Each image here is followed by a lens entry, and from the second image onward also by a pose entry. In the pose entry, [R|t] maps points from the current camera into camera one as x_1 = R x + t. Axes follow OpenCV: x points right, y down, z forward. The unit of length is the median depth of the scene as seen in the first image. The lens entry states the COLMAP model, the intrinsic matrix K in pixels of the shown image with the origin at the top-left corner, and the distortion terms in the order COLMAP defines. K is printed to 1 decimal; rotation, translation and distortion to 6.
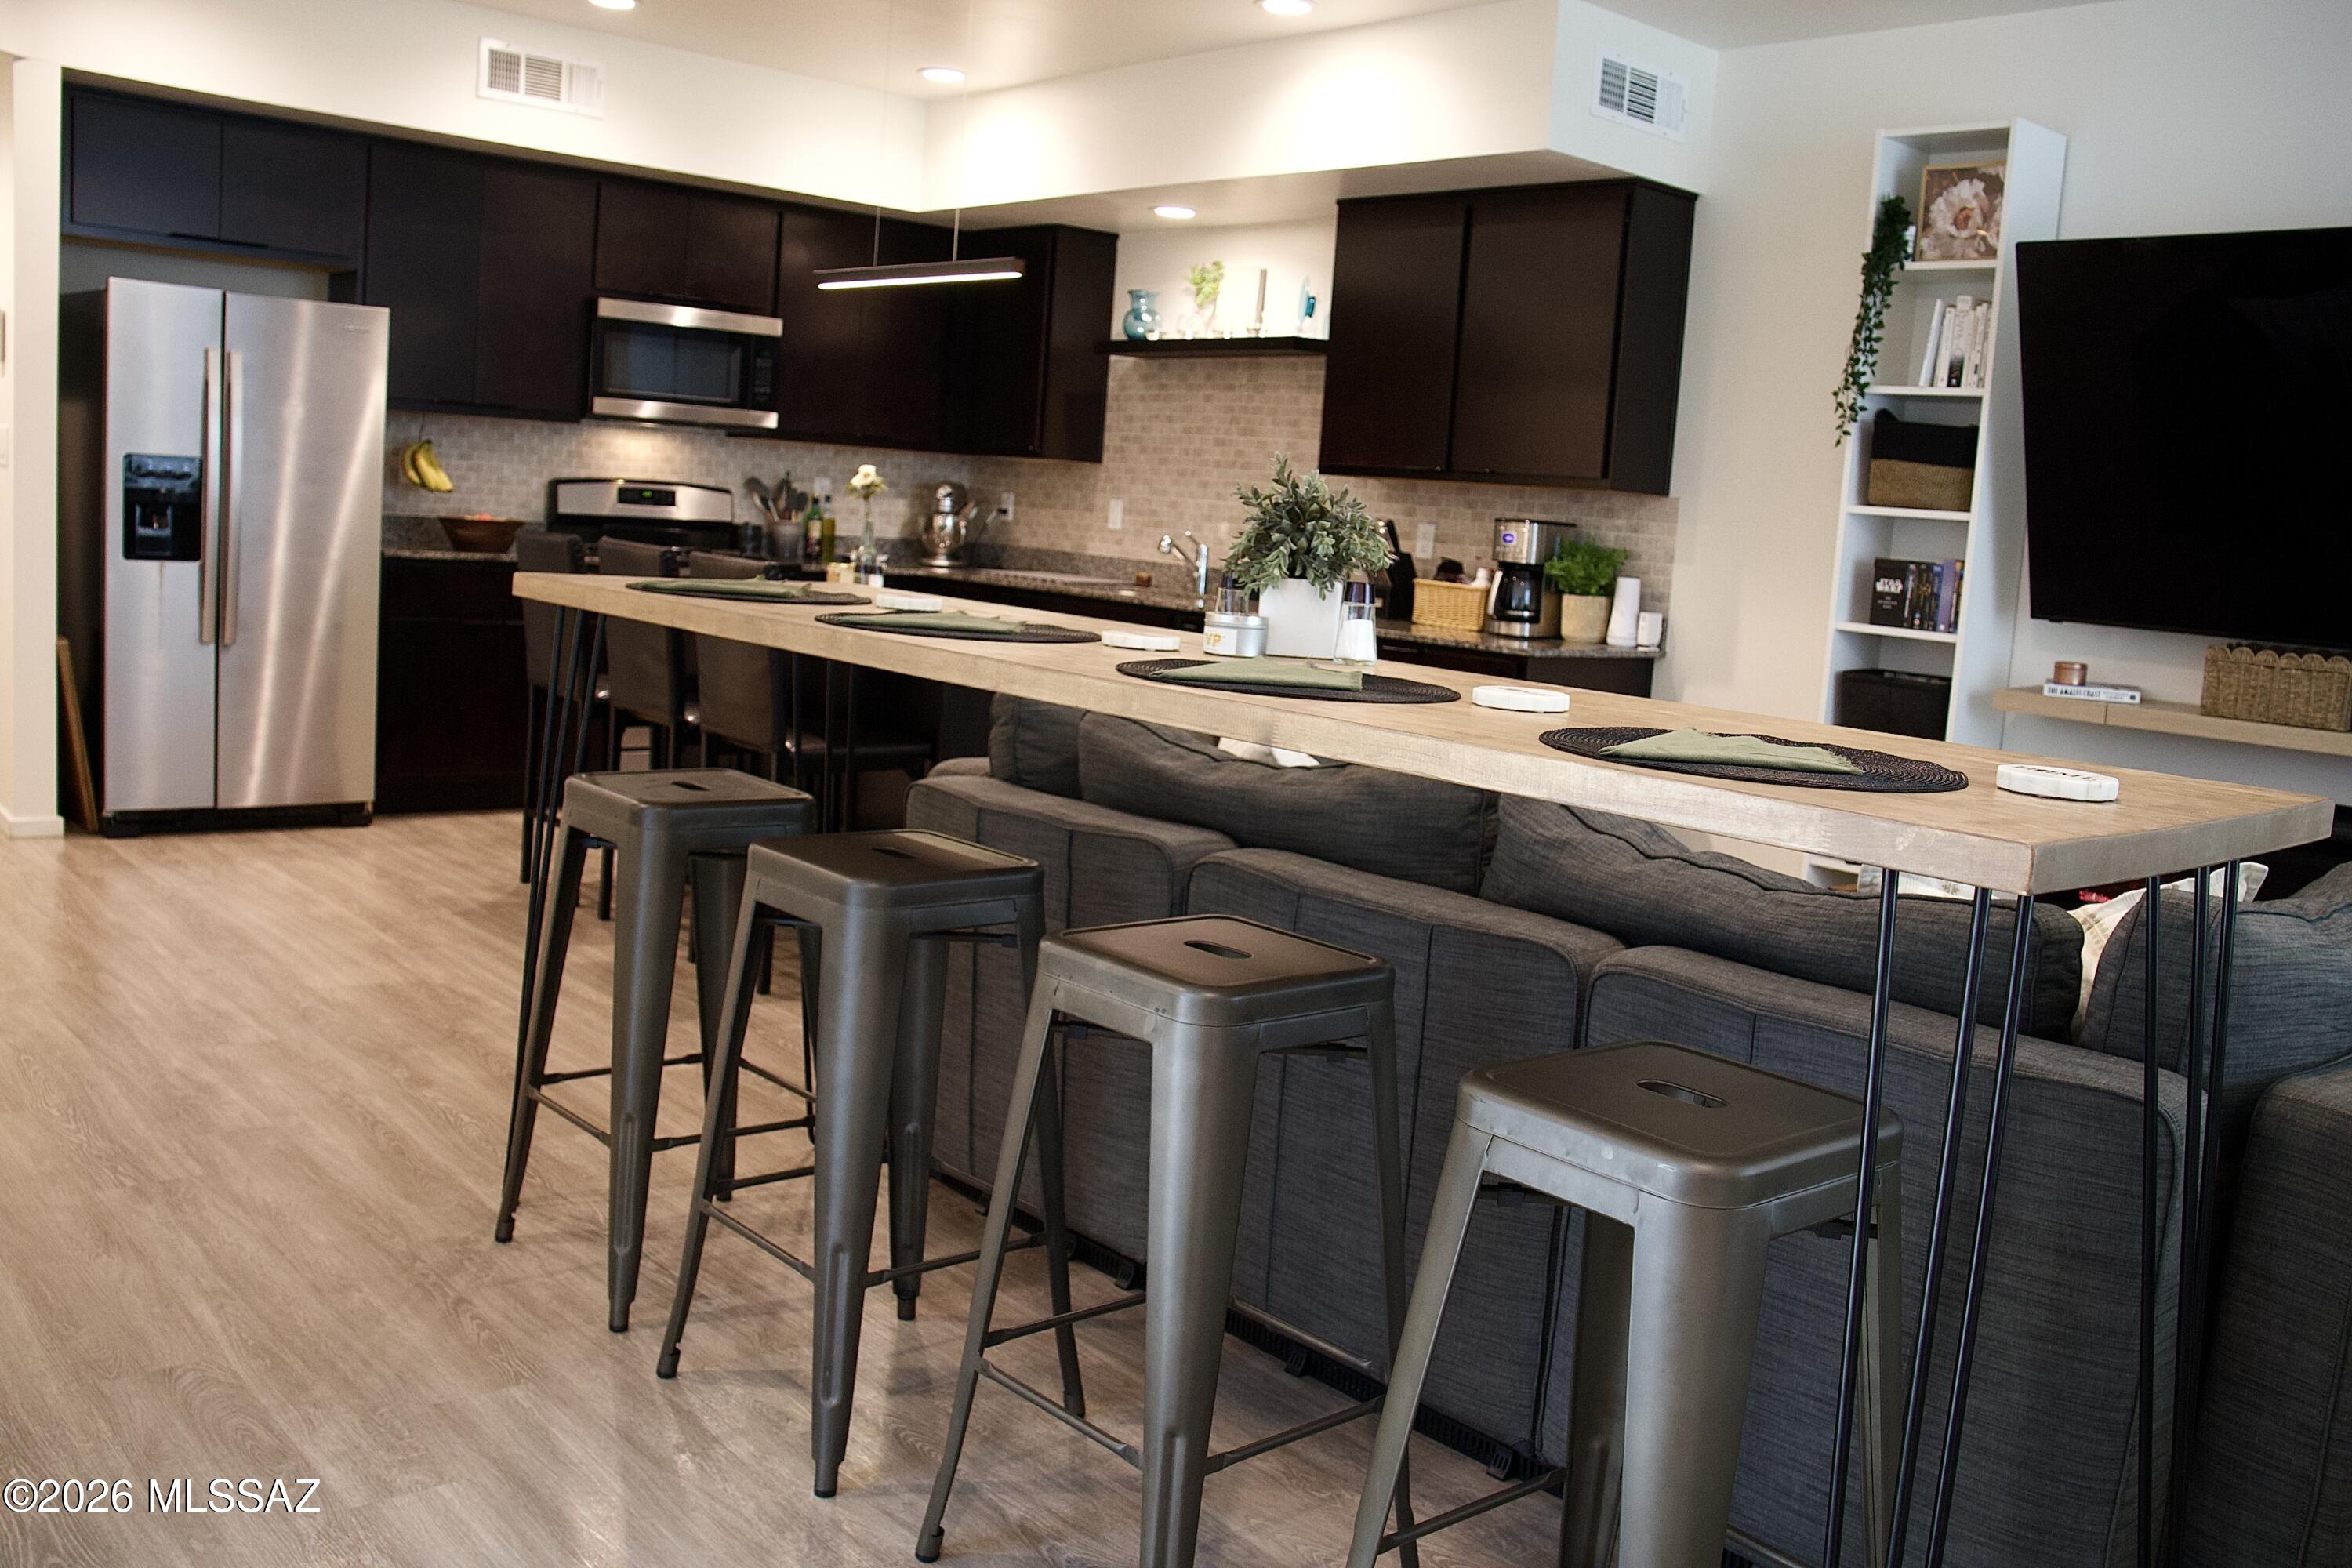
lens RADIAL K [[2025.5, 0, 1176.0], [0, 2025.5, 784.0], [0, 0, 1]] dist [-0.140939, 0.132981]
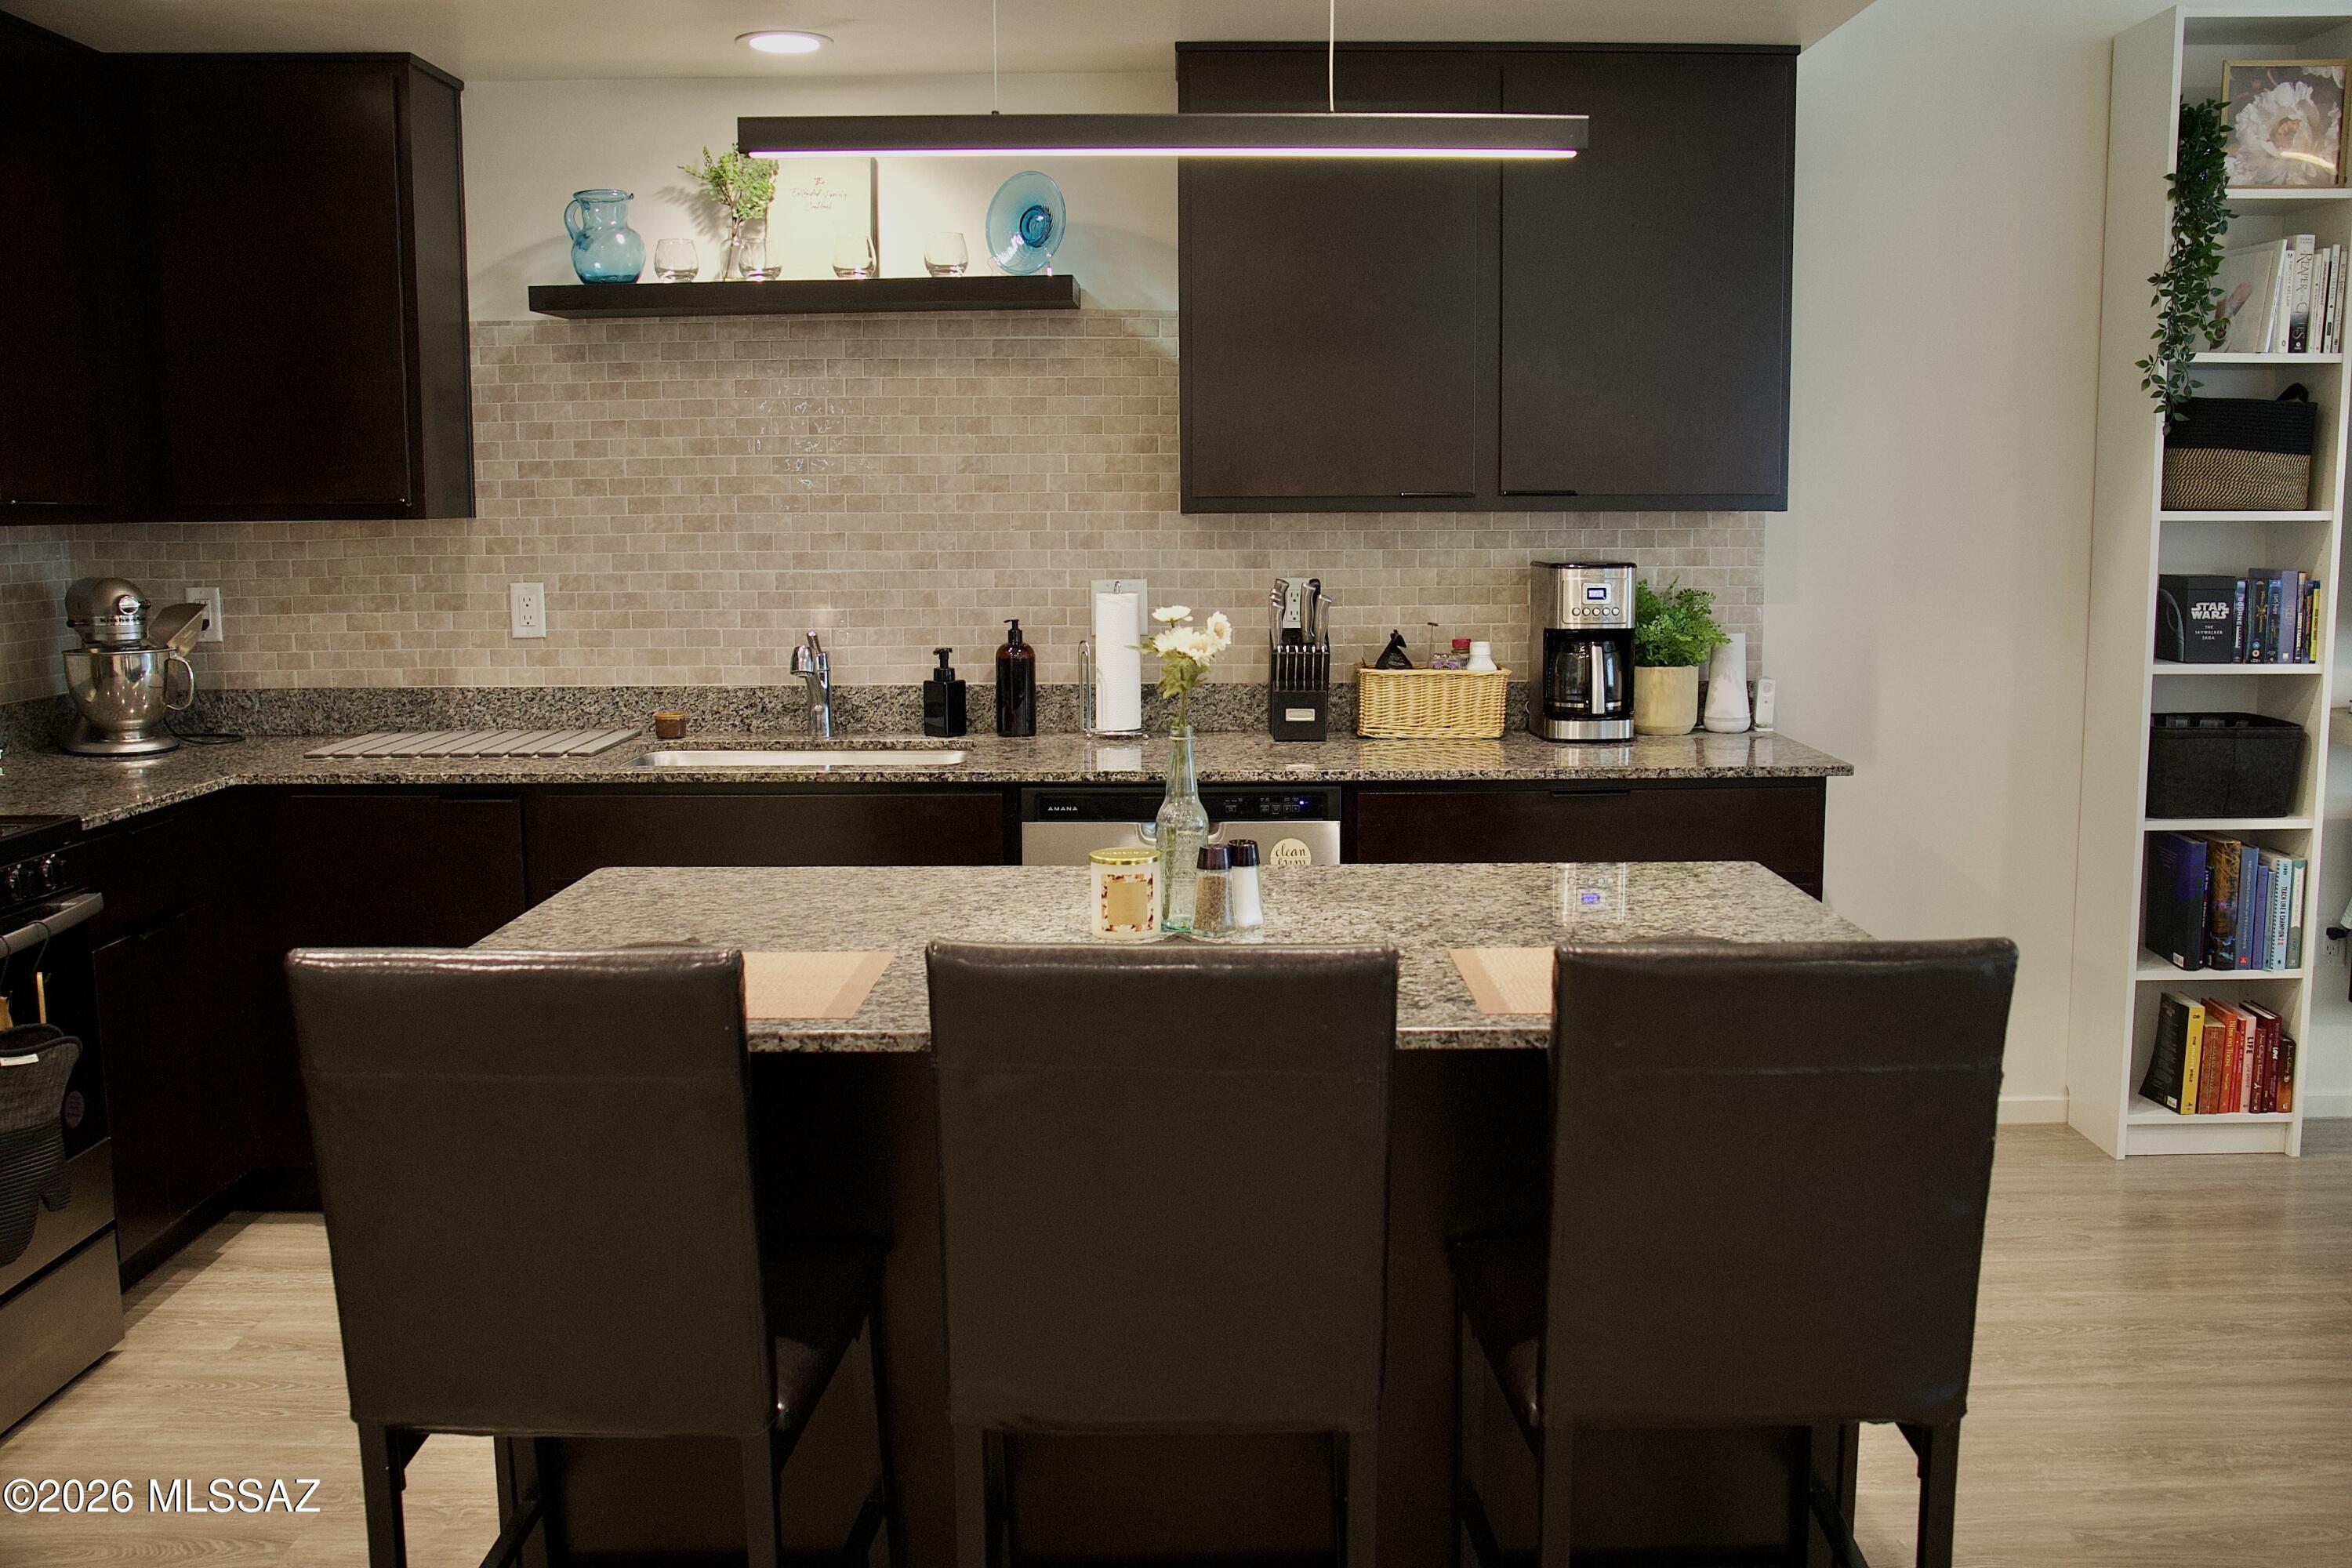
lens RADIAL K [[2109.6, 0, 1180.7], [0, 2109.6, 761.9], [0, 0, 1]] dist [-0.123982, 0.155948]
pose [[0.655663, -0.169778, 0.735718, -0.381686], [0.156442, 0.983794, 0.087605, -0.132029], [-0.738669, 0.057658, 0.671598, 0.573903]]
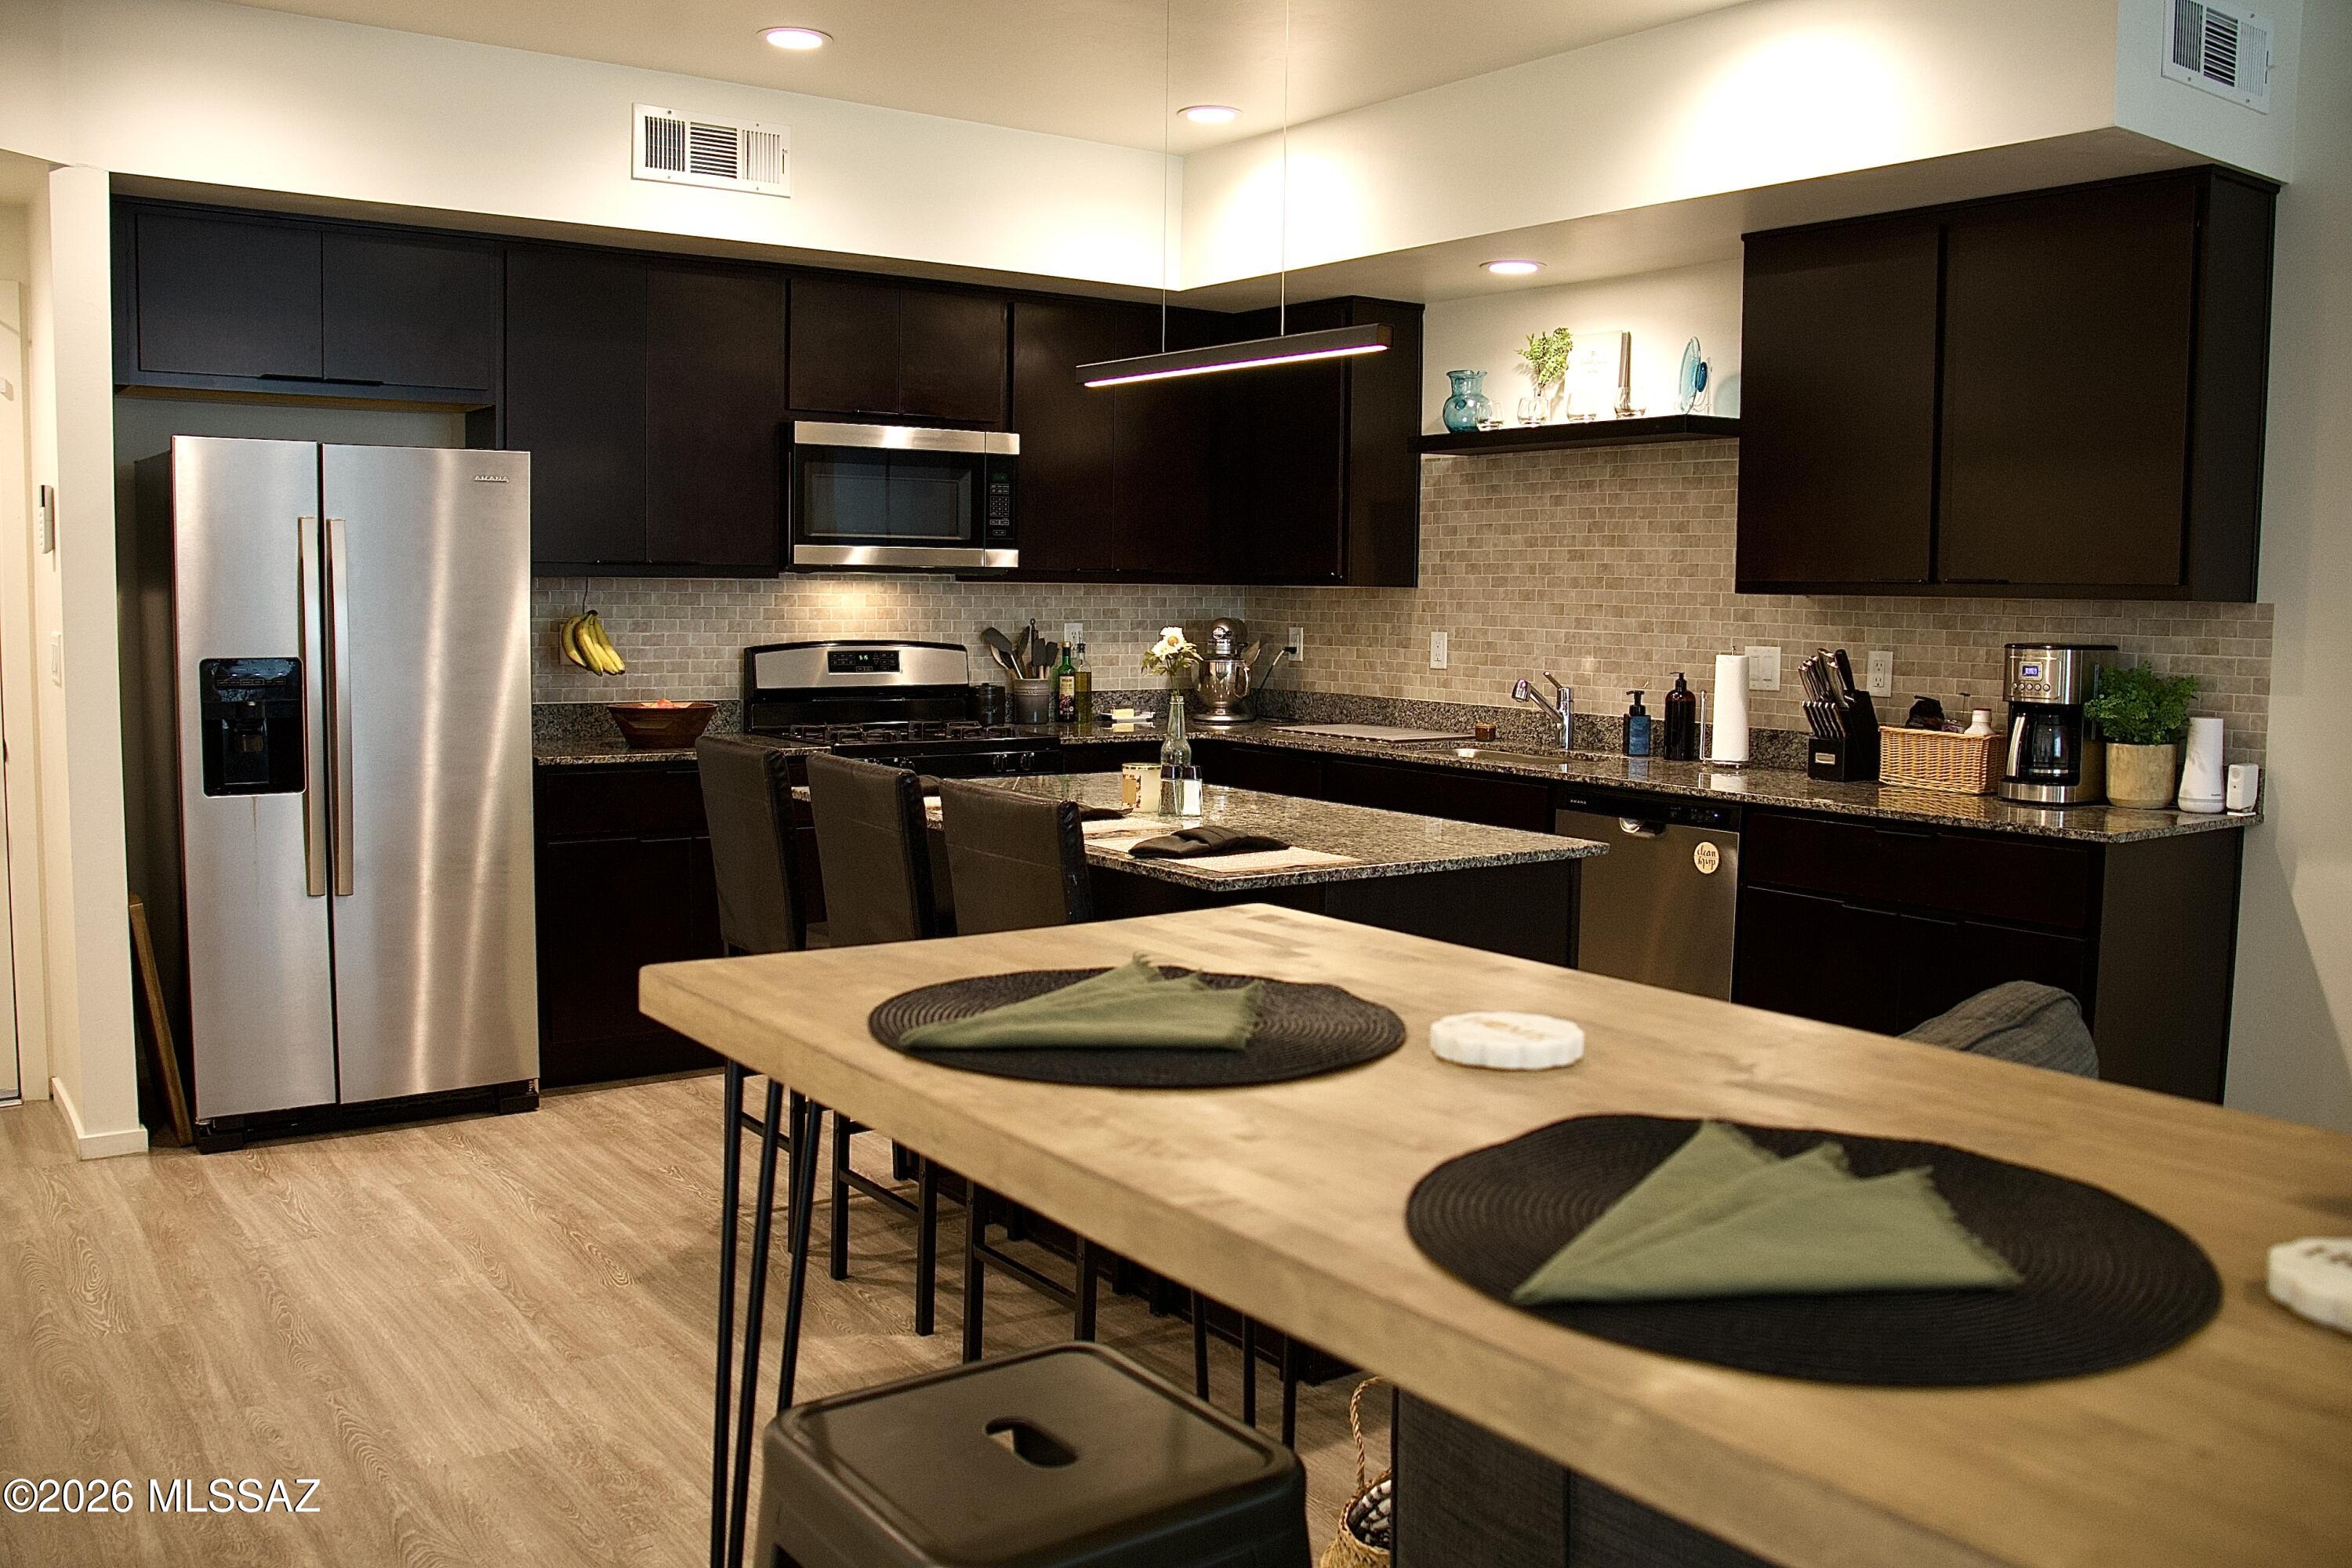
lens RADIAL K [[1981.2, 0, 1184.2], [0, 1981.2, 777.7], [0, 0, 1]] dist [-0.155436, 0.138569]
pose [[0.994285, -0.051439, -0.093545, -0.068902], [0.047012, 0.997695, -0.048929, -0.056108], [0.095847, 0.044252, 0.994412, 0.241240]]
